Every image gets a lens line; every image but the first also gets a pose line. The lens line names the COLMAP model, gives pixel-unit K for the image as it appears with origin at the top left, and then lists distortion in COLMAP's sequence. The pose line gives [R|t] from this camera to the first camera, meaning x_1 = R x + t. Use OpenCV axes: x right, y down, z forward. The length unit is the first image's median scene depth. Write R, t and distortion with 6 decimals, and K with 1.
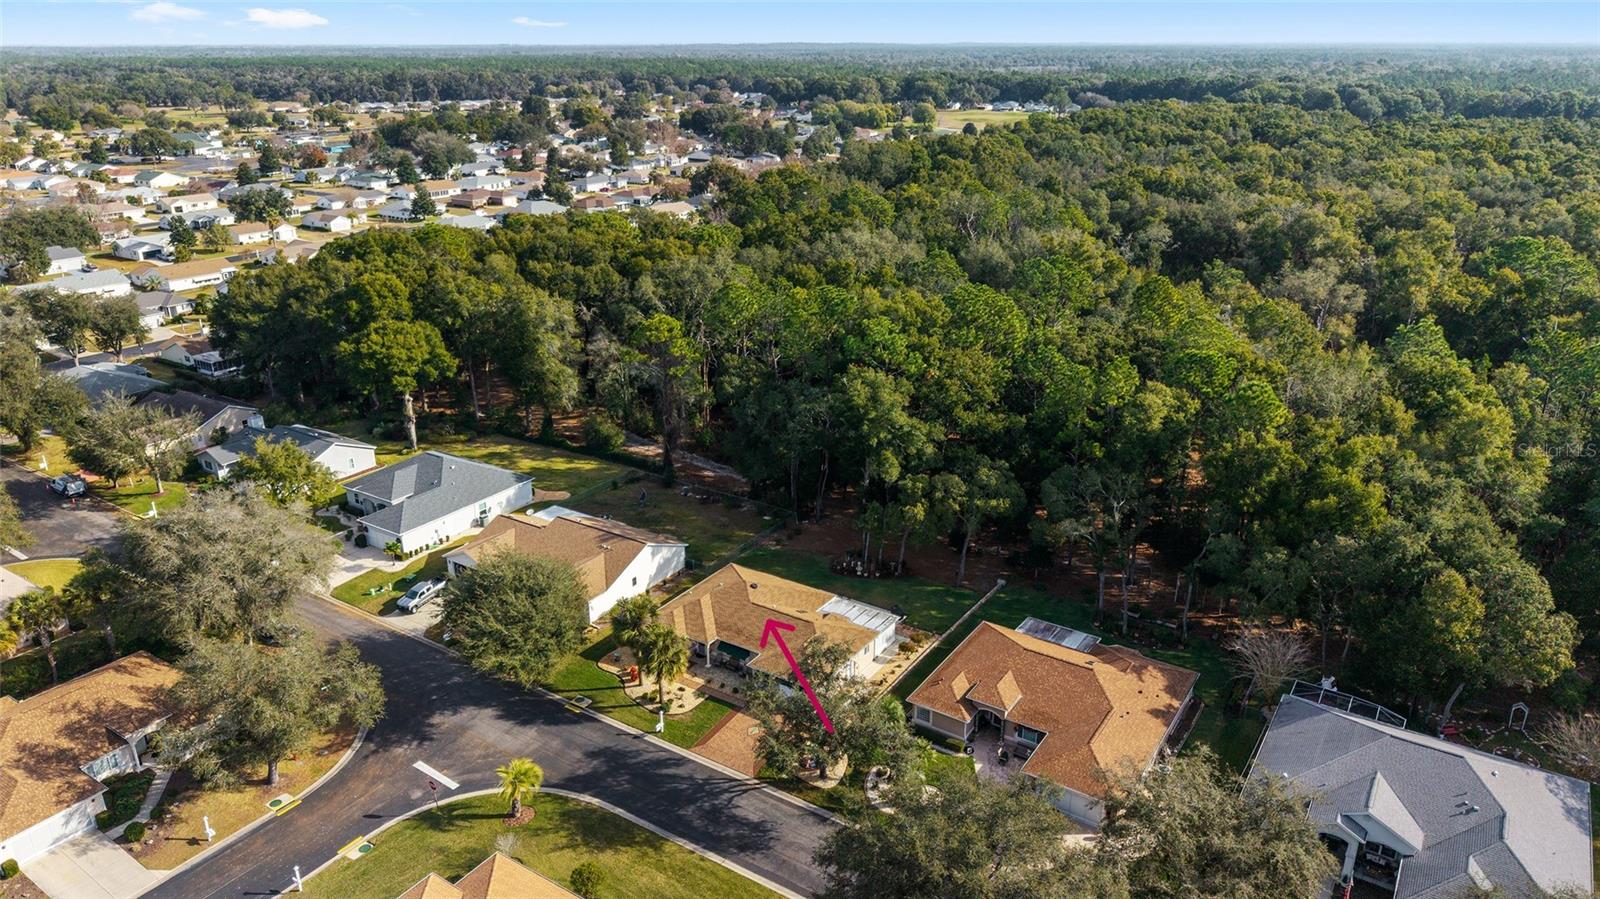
lens RADIAL K [[1085.8, 0, 800.0], [0, 1085.8, 449.5], [0, 0, 1]] dist [0.007132, 0.002311]
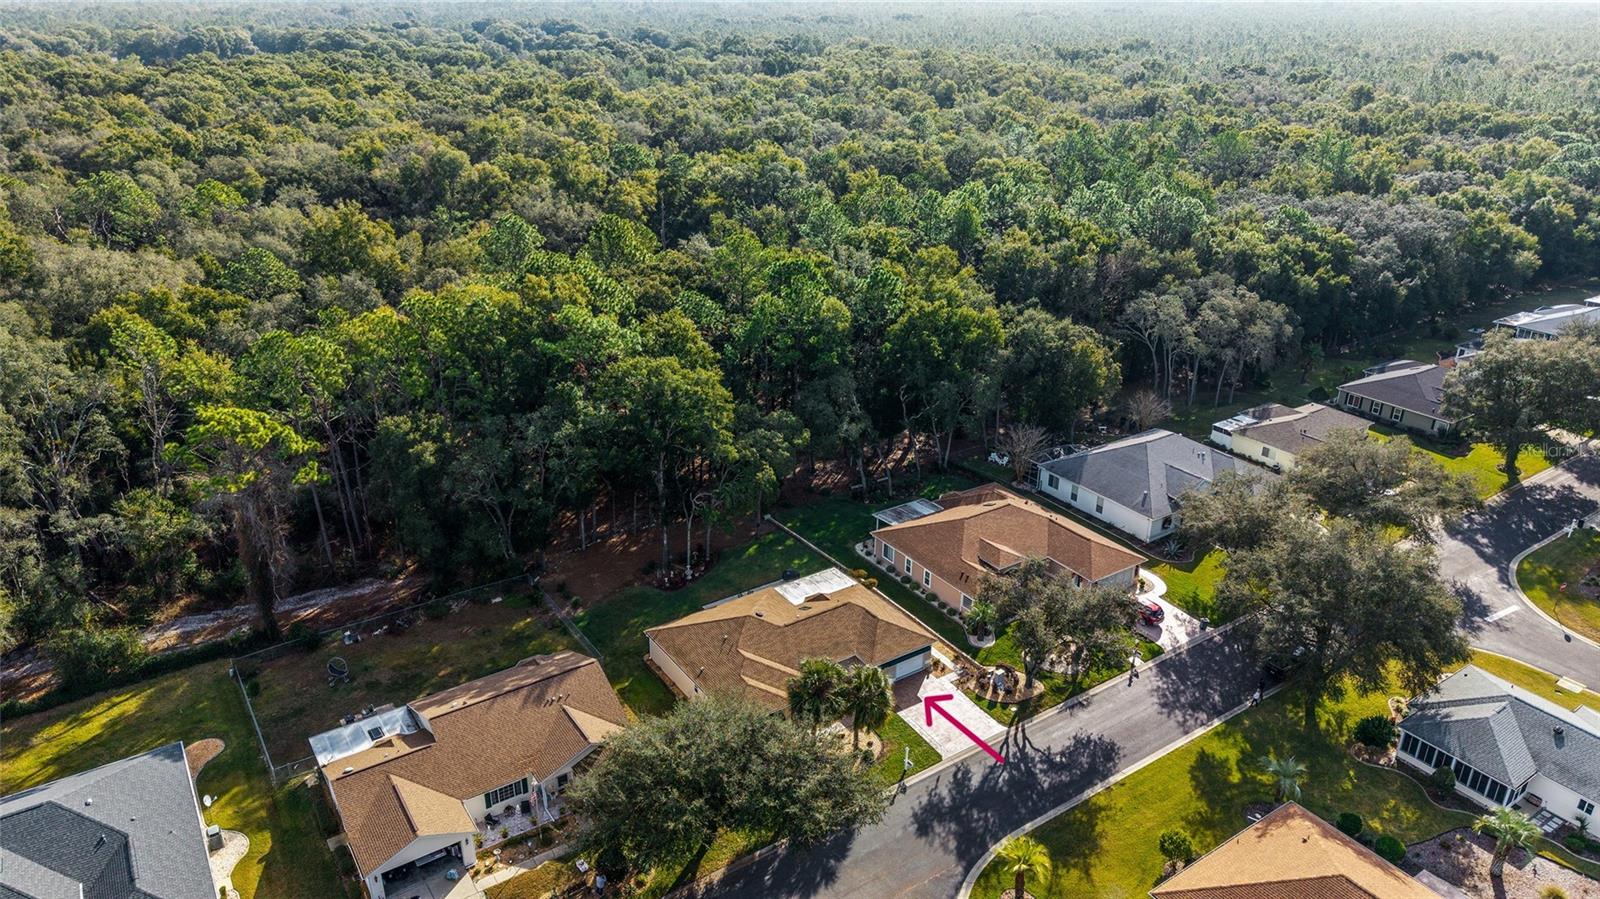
lens RADIAL K [[1085.8, 0, 800.0], [0, 1085.8, 449.5], [0, 0, 1]] dist [0.007132, 0.002311]
pose [[0.384685, -0.362647, 0.848826, -0.775950], [0.326277, 0.913647, 0.242473, -0.208603], [-0.863459, 0.183677, 0.469789, 0.582289]]
